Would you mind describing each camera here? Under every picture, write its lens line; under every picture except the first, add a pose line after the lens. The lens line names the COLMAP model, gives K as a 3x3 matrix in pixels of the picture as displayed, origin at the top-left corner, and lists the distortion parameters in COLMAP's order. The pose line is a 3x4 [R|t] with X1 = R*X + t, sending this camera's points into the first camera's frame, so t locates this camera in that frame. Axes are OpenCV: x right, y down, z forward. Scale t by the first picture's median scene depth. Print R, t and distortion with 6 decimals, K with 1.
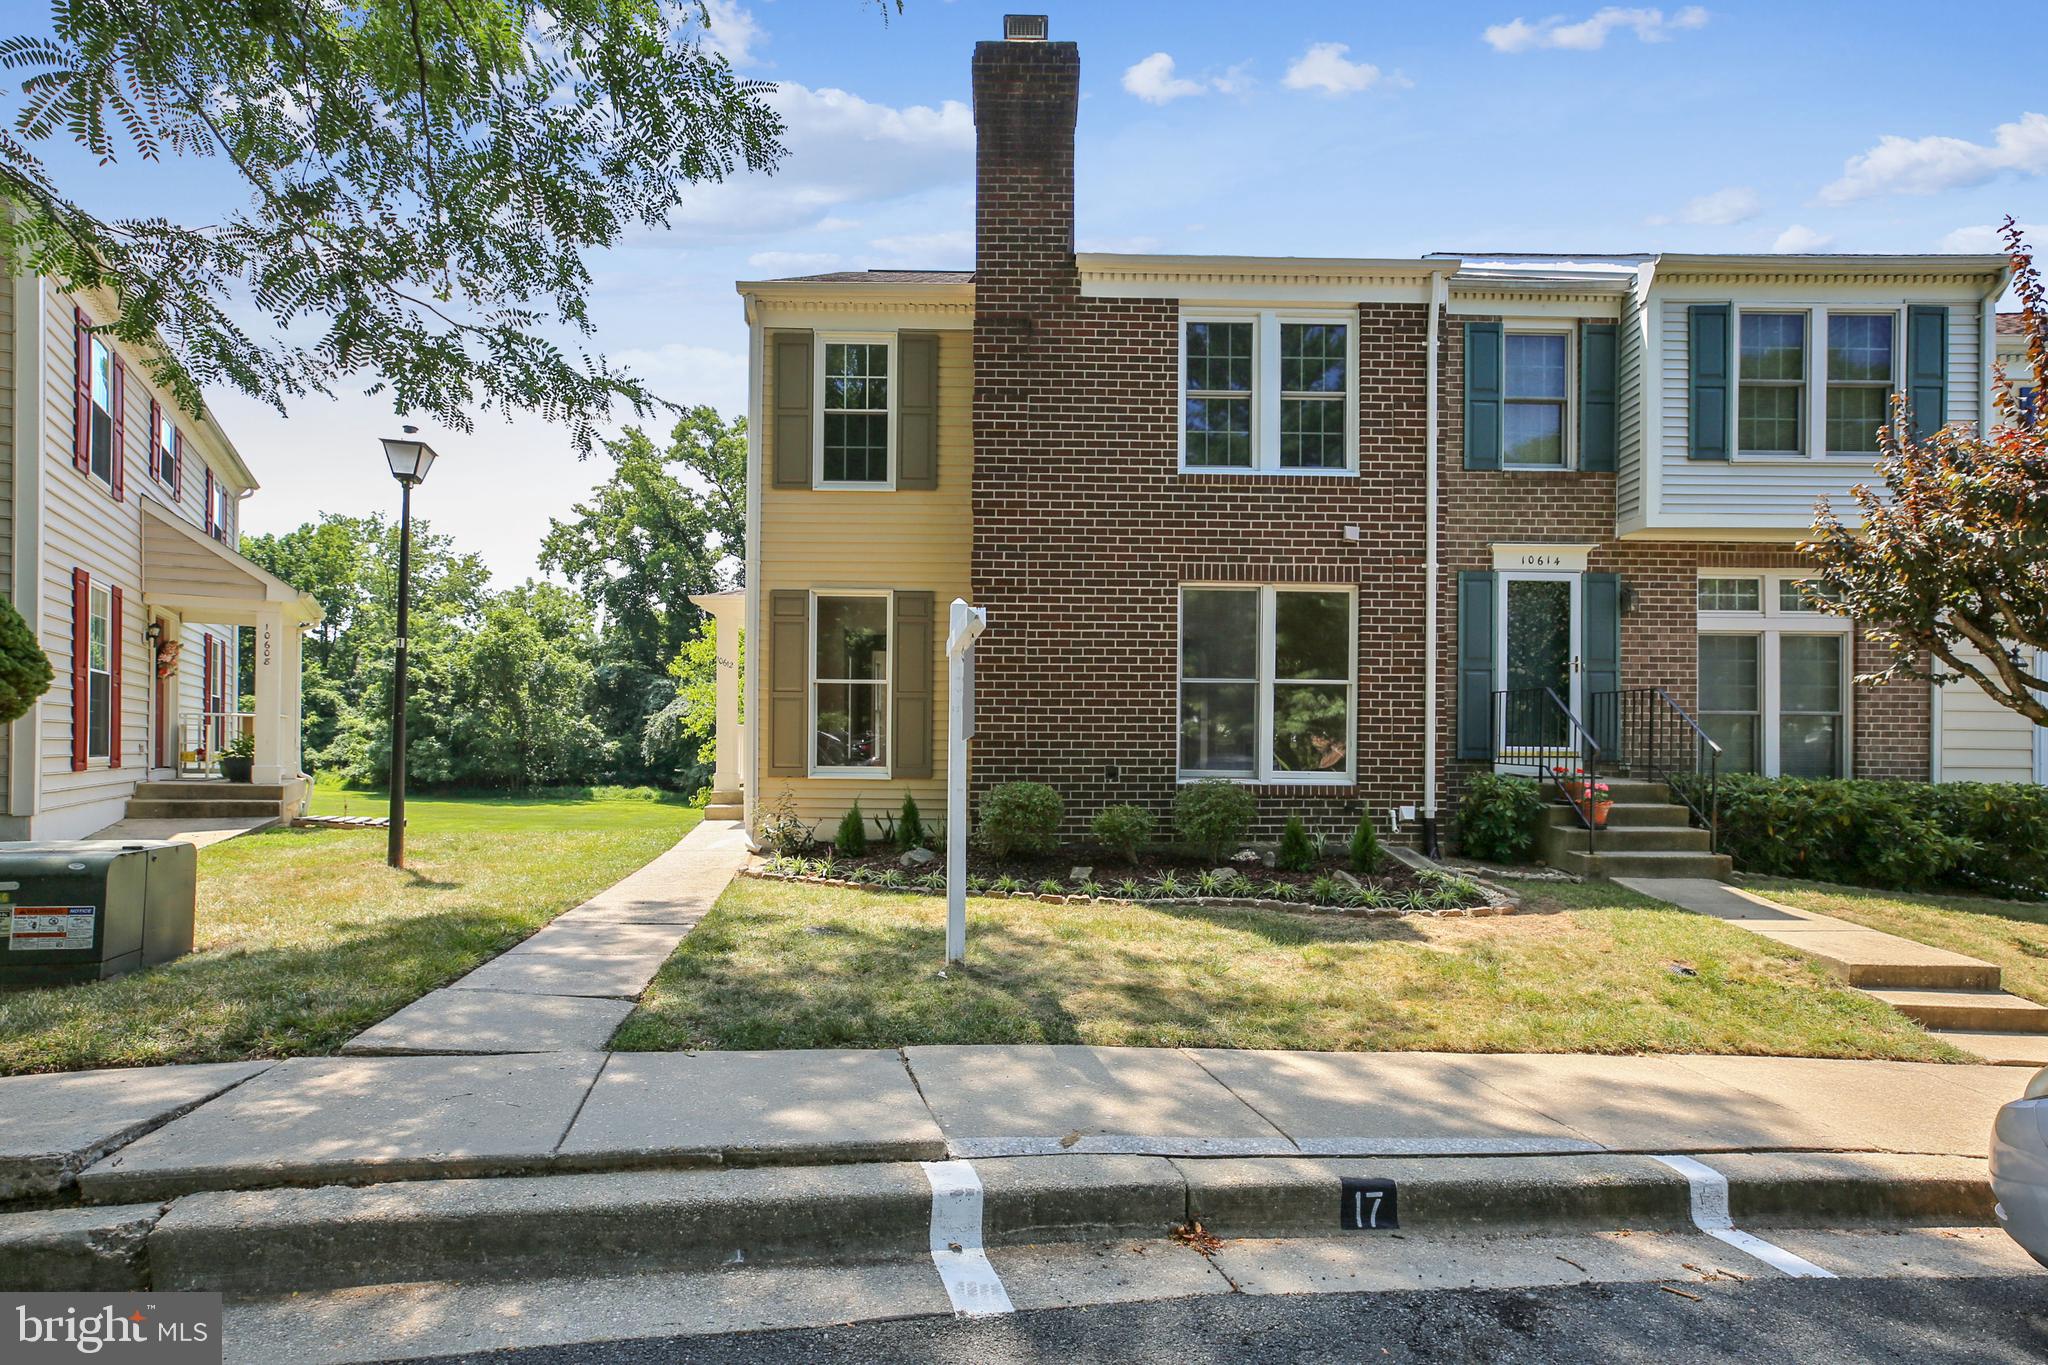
lens RADIAL K [[1013.6, 0, 1038.2], [0, 1013.6, 722.3], [0, 0, 1]] dist [-0.012324, -0.000001]
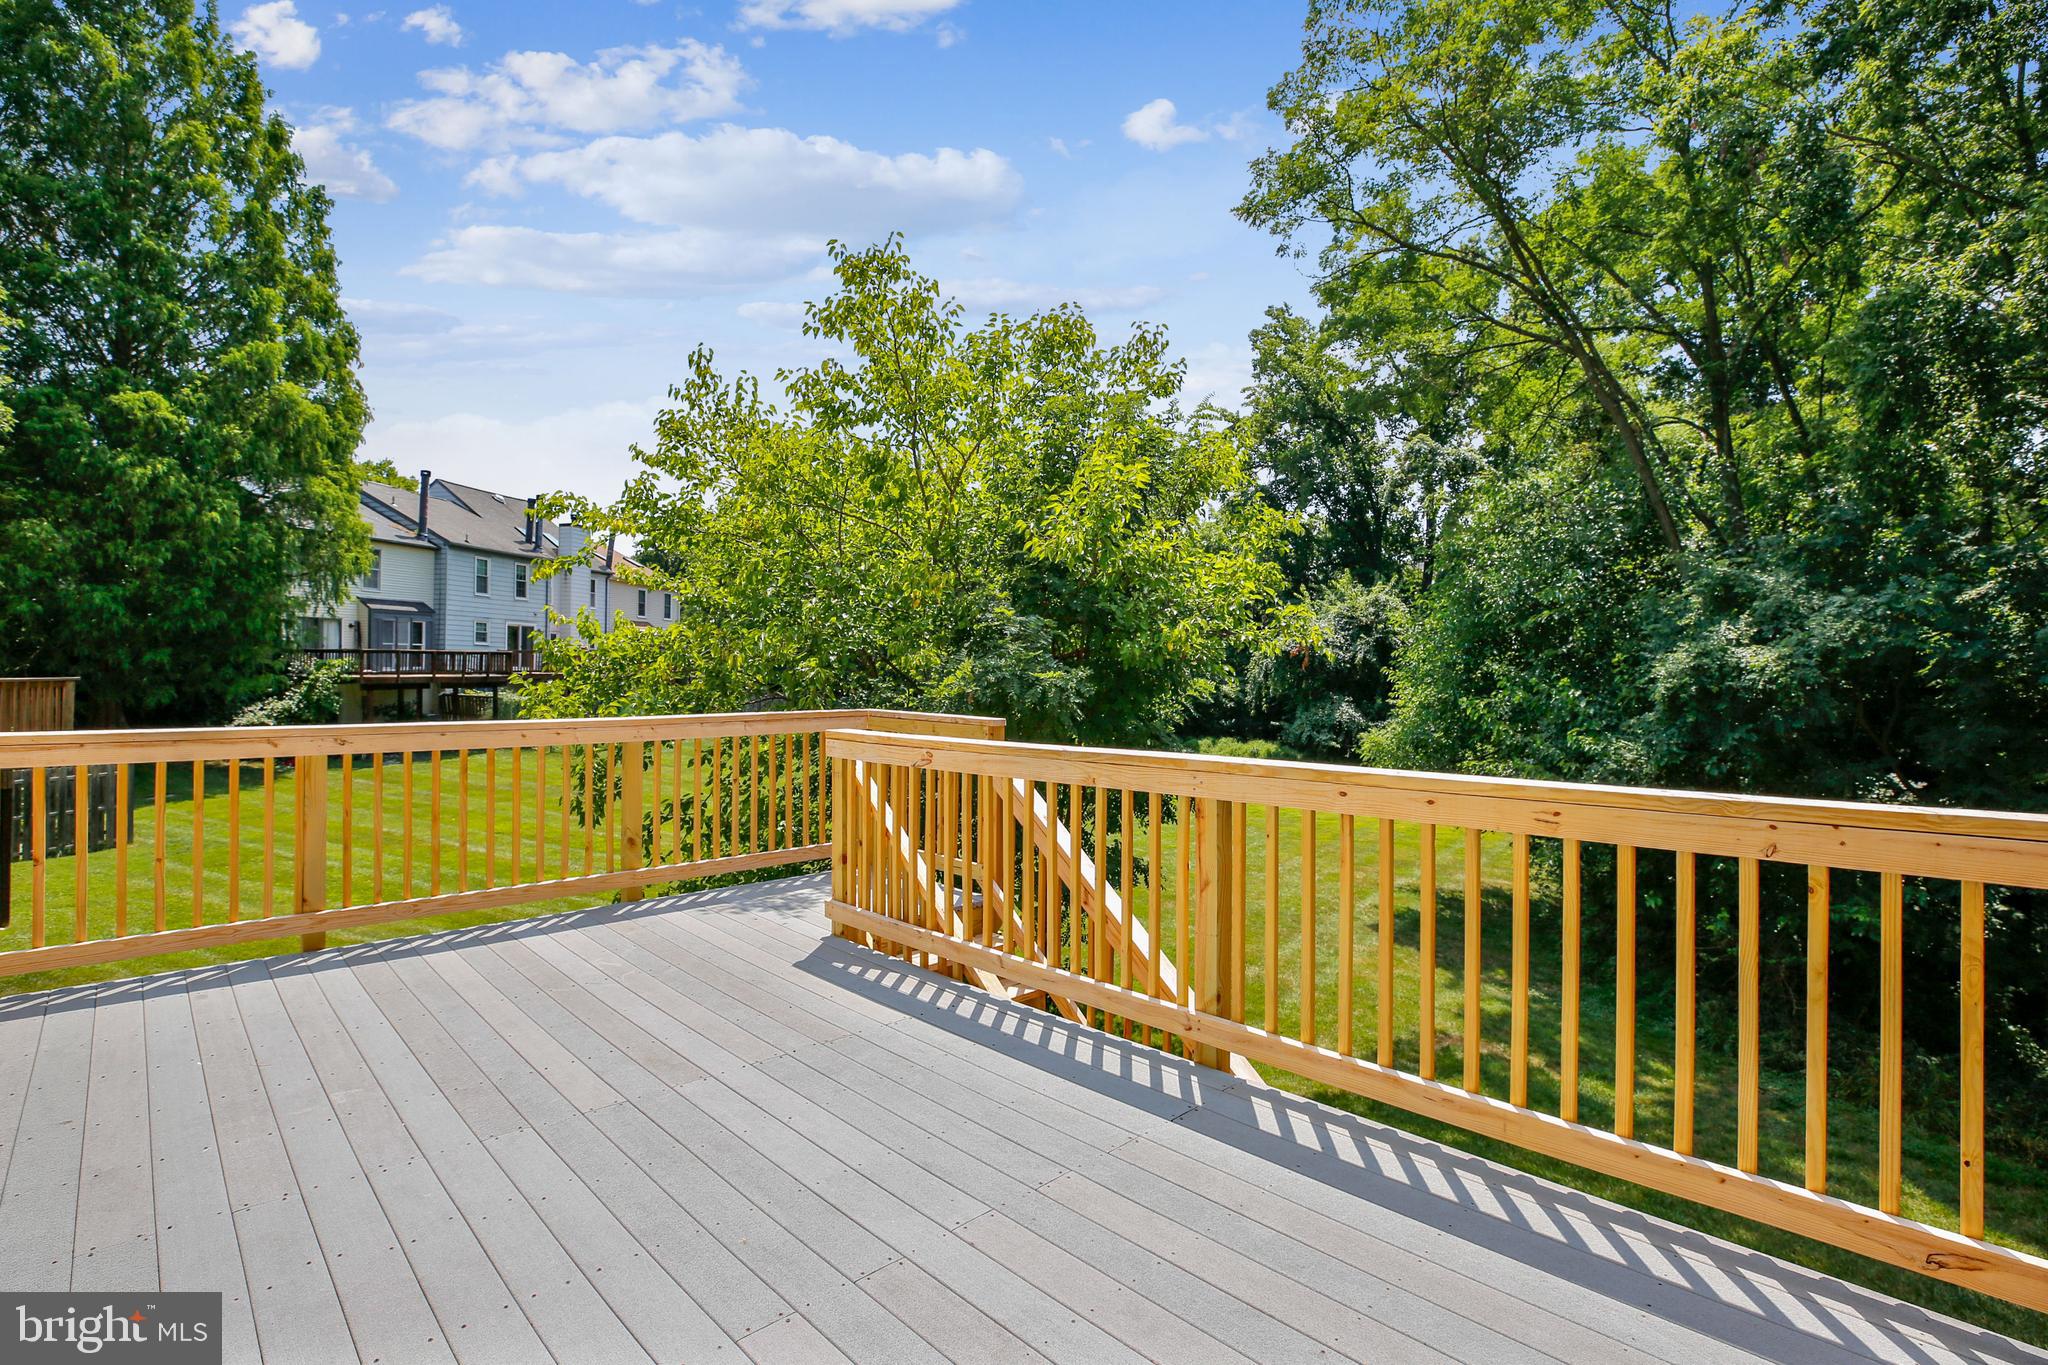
lens RADIAL K [[956.2, 0, 995.6], [0, 956.2, 644.2], [0, 0, 1]] dist [-0.025065, 0.012468]
pose [[0.669538, -0.022034, -0.742451, 0.032619], [0.018224, 0.999746, -0.013235, -0.006131], [0.742554, -0.004669, 0.669770, 0.386013]]
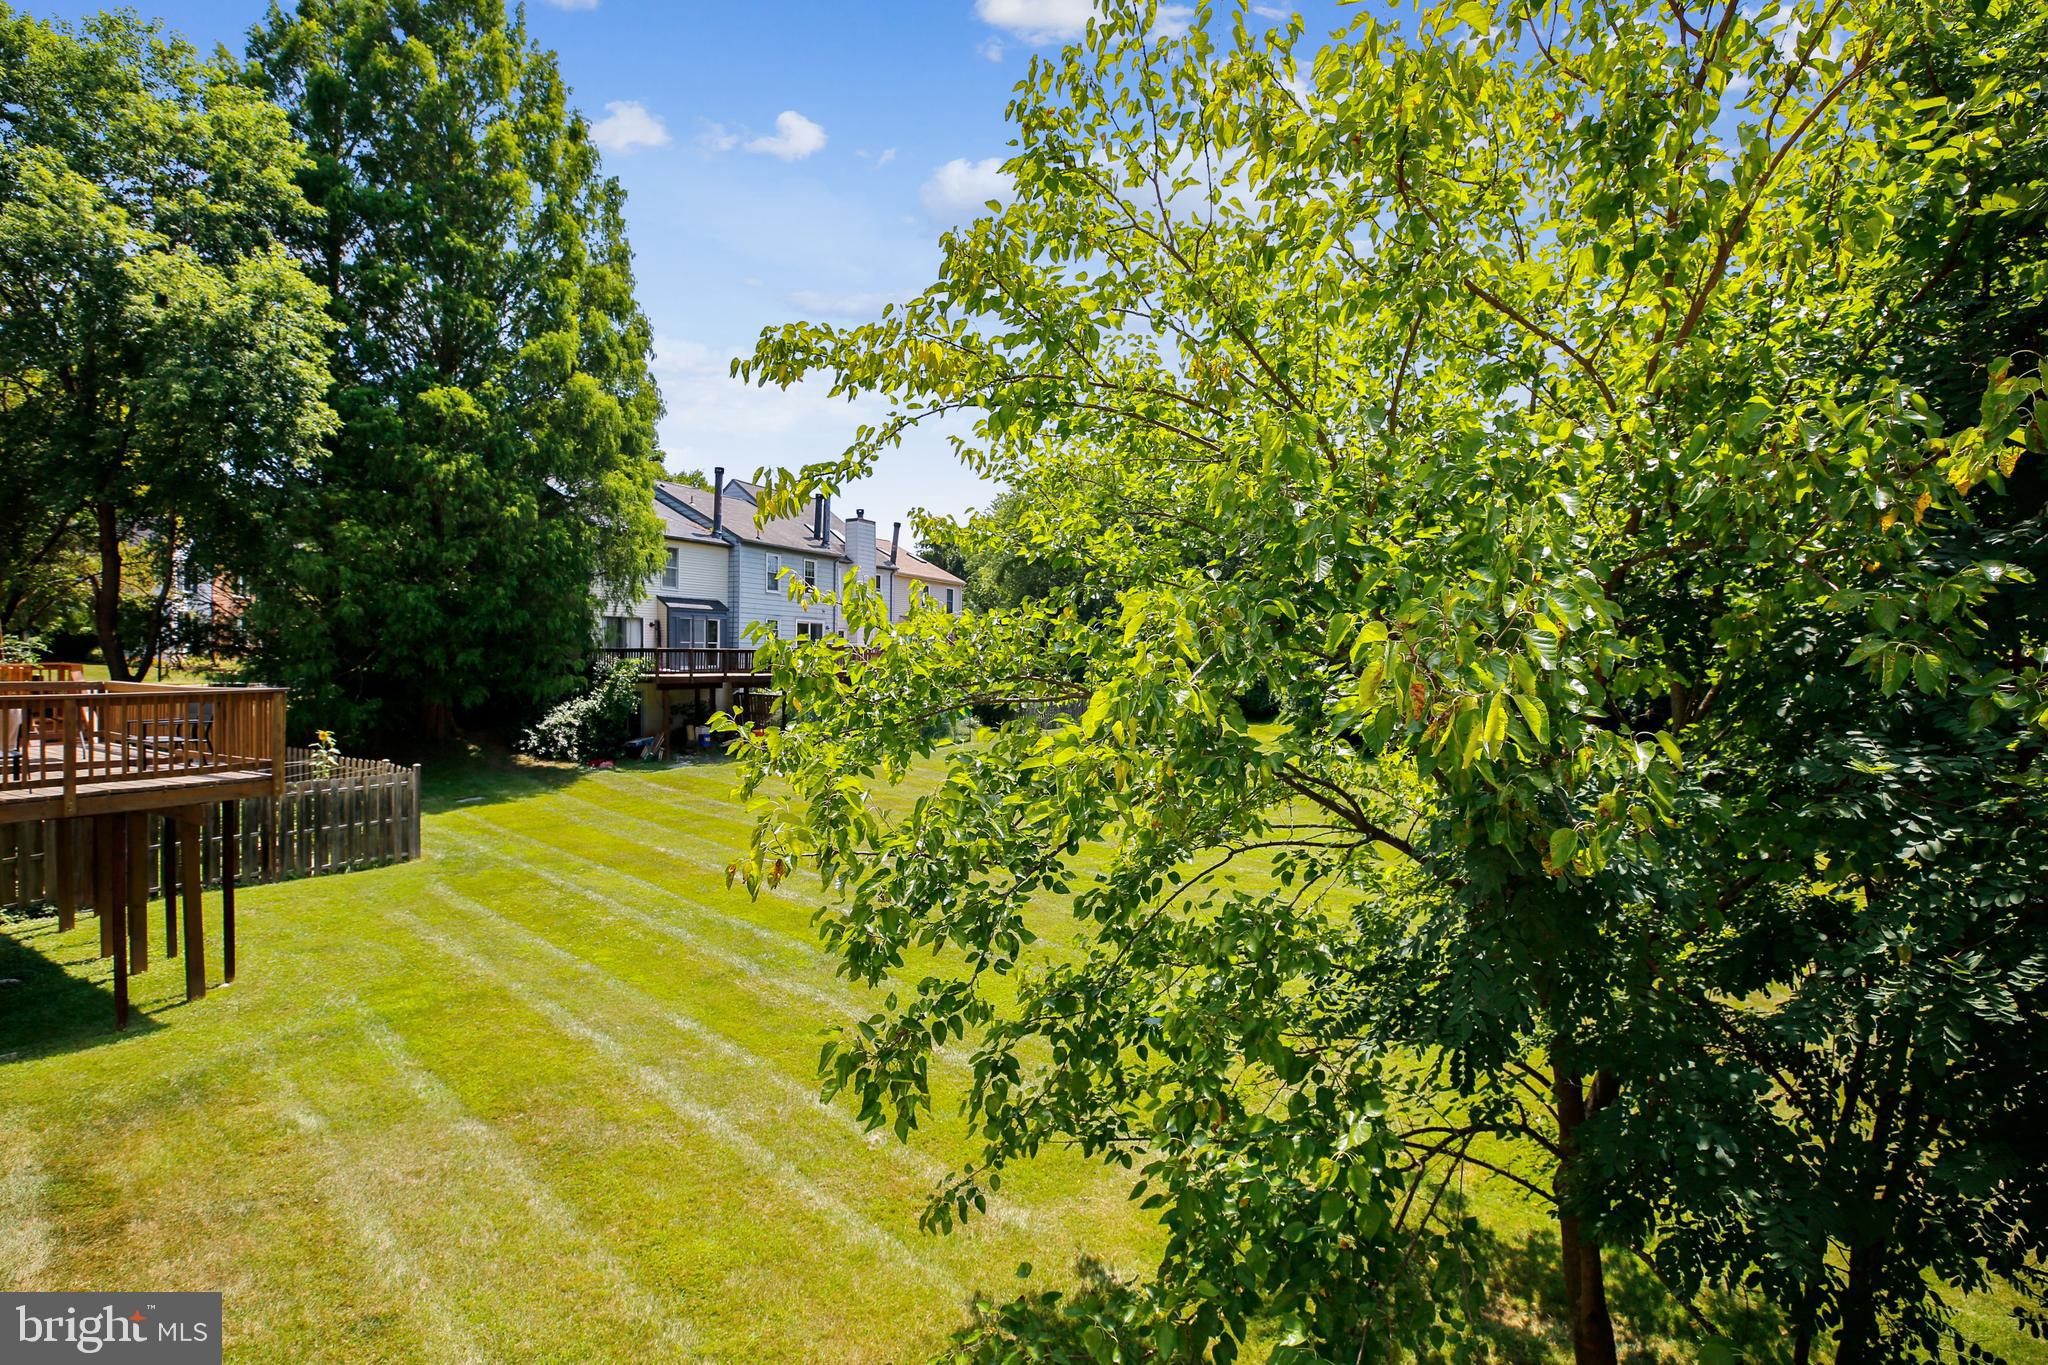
lens RADIAL K [[956.2, 0, 1015.3], [0, 956.2, 665.7], [0, 0, 1]] dist [-0.025065, 0.012468]
pose [[0.457339, -0.001096, -0.889292, -0.045394], [0.018410, 0.999797, 0.008236, -0.007993], [0.889102, -0.020138, 0.457266, 0.413463]]
